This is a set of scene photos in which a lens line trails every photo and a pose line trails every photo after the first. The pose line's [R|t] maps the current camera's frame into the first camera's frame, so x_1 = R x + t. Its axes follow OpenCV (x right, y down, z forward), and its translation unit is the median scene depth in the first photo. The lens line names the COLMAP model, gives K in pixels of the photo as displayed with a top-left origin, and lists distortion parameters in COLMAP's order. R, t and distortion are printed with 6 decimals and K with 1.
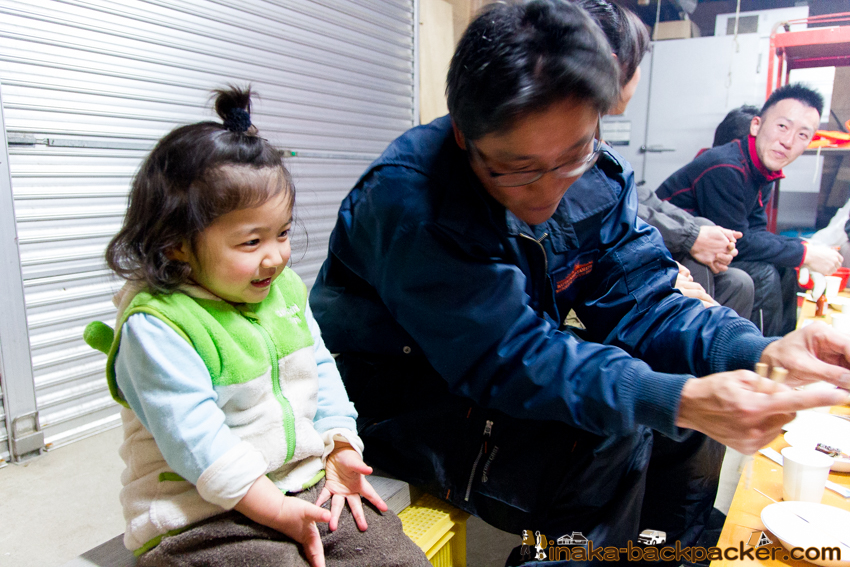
lens RADIAL K [[659.5, 0, 422.9], [0, 659.5, 289.7], [0, 0, 1]] dist [0.028303, -0.030778]
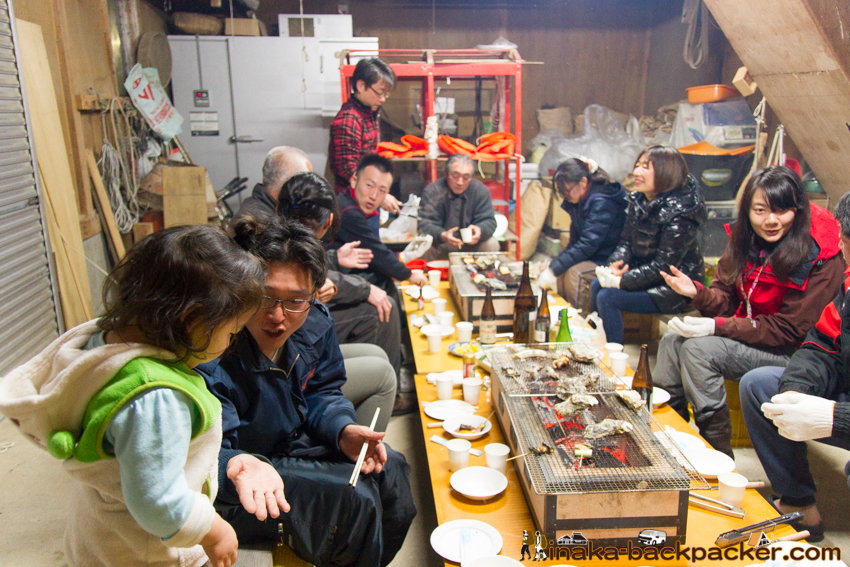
lens RADIAL K [[659.5, 0, 425.4], [0, 659.5, 315.3], [0, 0, 1]] dist [0.028303, -0.030778]
pose [[0.806731, -0.185270, 0.561124, -0.147932], [0.118970, 0.981058, 0.152878, -0.127102], [-0.578819, -0.056574, 0.813491, -0.138804]]
